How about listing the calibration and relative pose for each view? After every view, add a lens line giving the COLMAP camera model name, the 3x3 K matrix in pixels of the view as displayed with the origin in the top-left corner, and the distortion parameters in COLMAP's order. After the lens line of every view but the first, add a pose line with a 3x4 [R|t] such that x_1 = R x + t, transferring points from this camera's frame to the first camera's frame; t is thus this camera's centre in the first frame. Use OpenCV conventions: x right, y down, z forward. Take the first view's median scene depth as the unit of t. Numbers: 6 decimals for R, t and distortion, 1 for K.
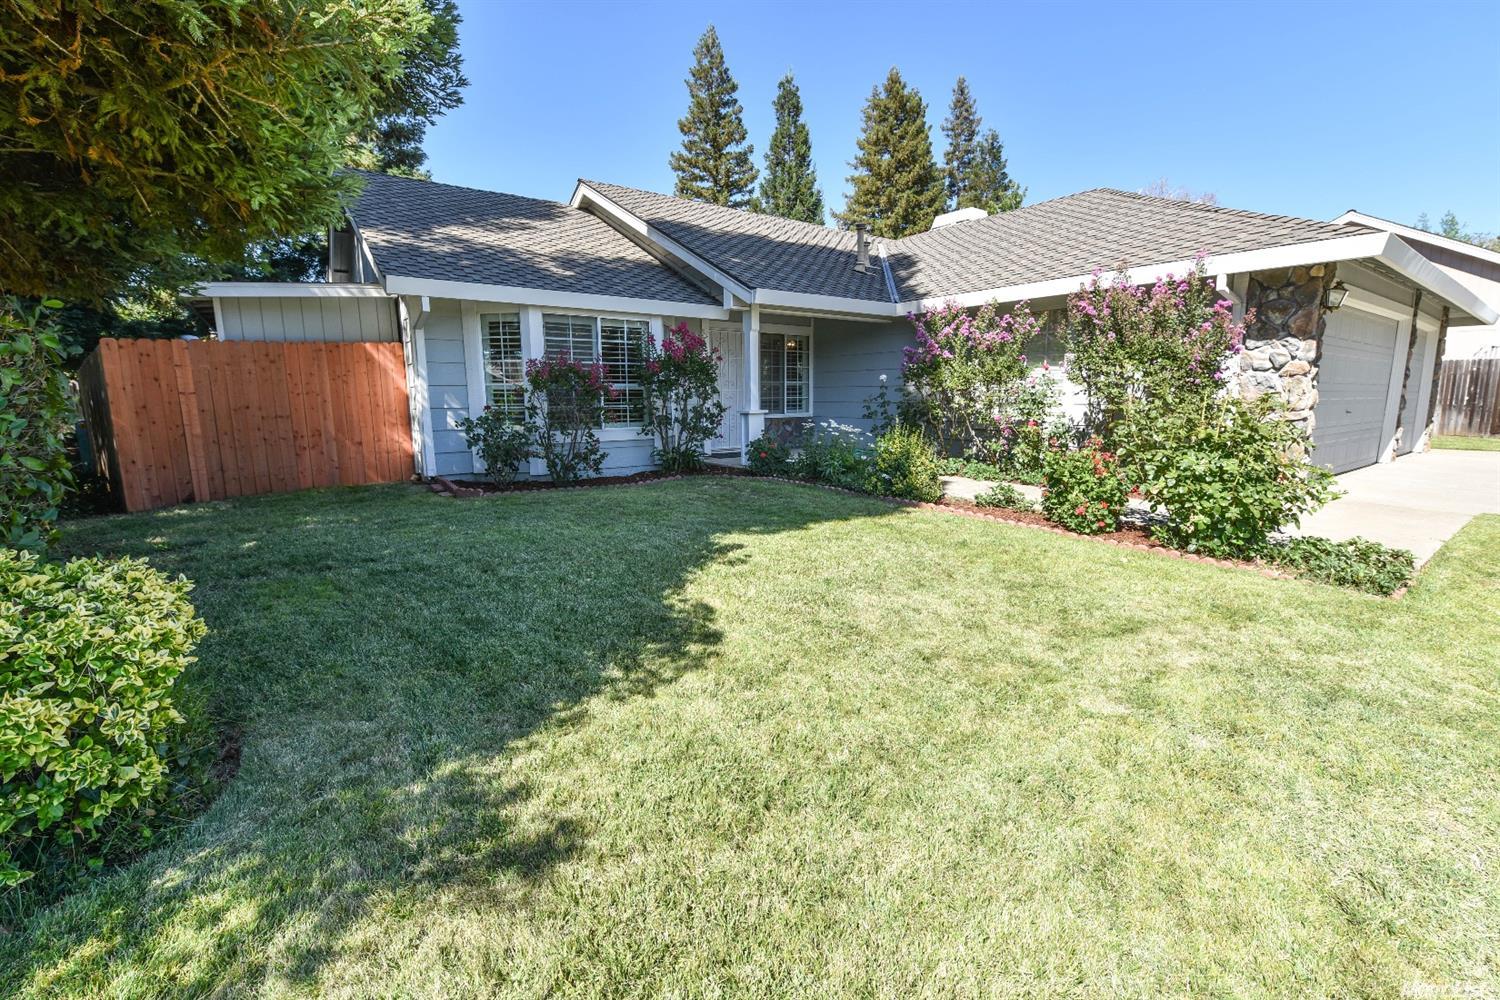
lens RADIAL K [[663.6, 0, 750.0], [0, 663.6, 500.0], [0, 0, 1]] dist [-0.028348, -0.000170]
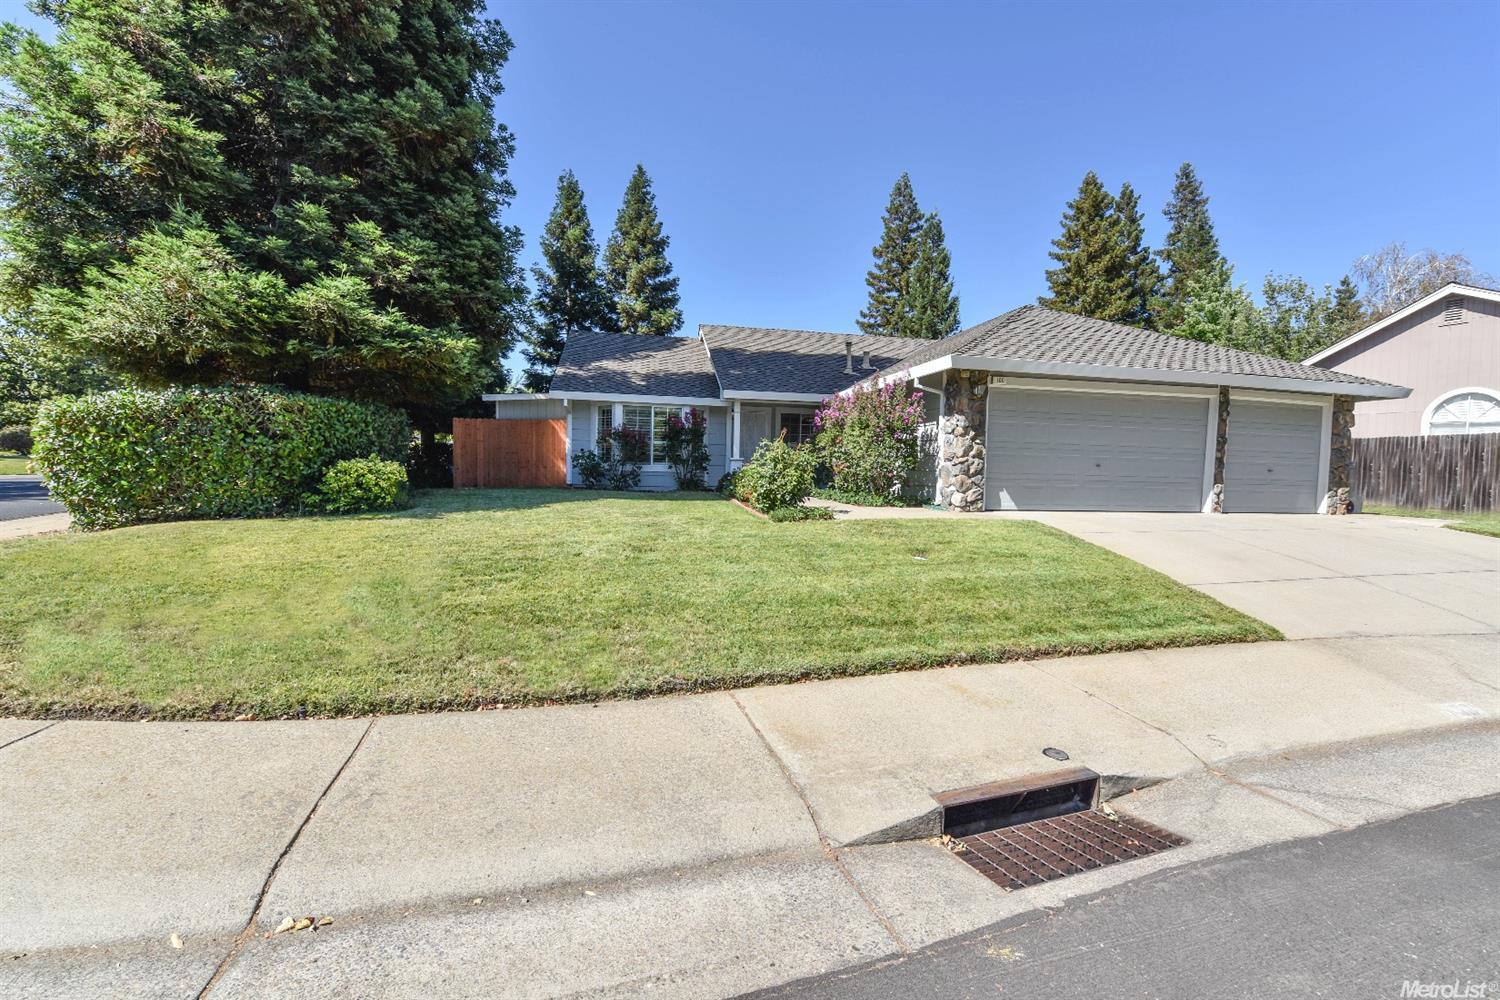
lens RADIAL K [[604.2, 0, 750.0], [0, 604.2, 500.0], [0, 0, 1]] dist [-0.015011, -0.000648]
pose [[0.905395, 0.054113, -0.421108, 0.710695], [-0.095009, 0.992515, -0.076733, 0.091062], [0.413803, 0.109482, 0.903759, -0.398948]]
